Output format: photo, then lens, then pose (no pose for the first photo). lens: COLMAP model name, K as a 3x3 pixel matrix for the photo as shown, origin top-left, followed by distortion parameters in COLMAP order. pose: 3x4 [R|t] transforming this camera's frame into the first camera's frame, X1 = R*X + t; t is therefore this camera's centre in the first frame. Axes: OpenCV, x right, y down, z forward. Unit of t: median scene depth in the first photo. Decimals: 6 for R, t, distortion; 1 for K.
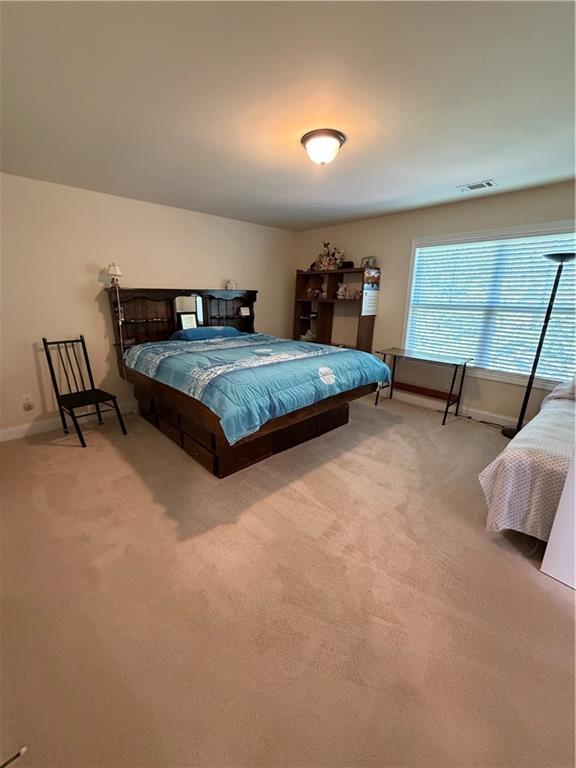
lens RADIAL K [[306.0, 0, 289.8], [0, 306.0, 385.2], [0, 0, 1]] dist [-0.001234, 0.000843]
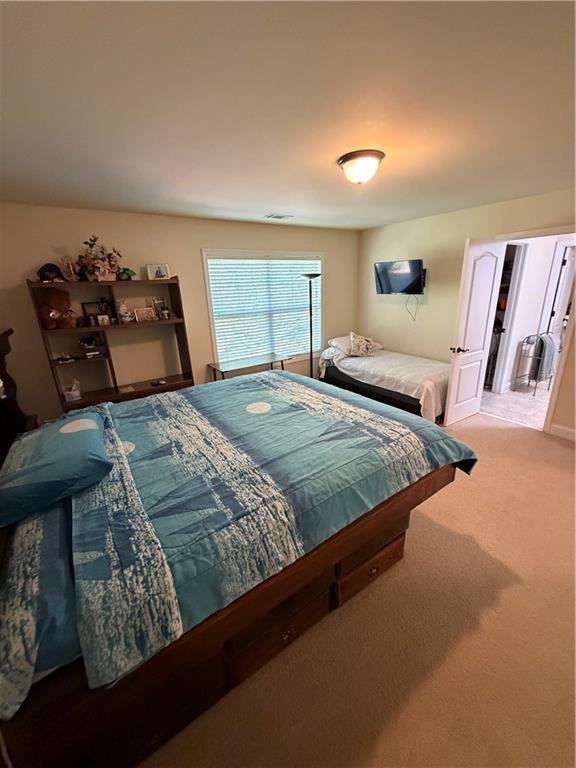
lens RADIAL K [[306.0, 0, 289.6], [0, 306.0, 383.6], [0, 0, 1]] dist [-0.001234, 0.000843]
pose [[0.151205, -0.327685, 0.932609, -0.638222], [0.315796, 0.910029, 0.268551, -0.298659], [-0.936702, 0.253908, 0.241083, 0.695584]]
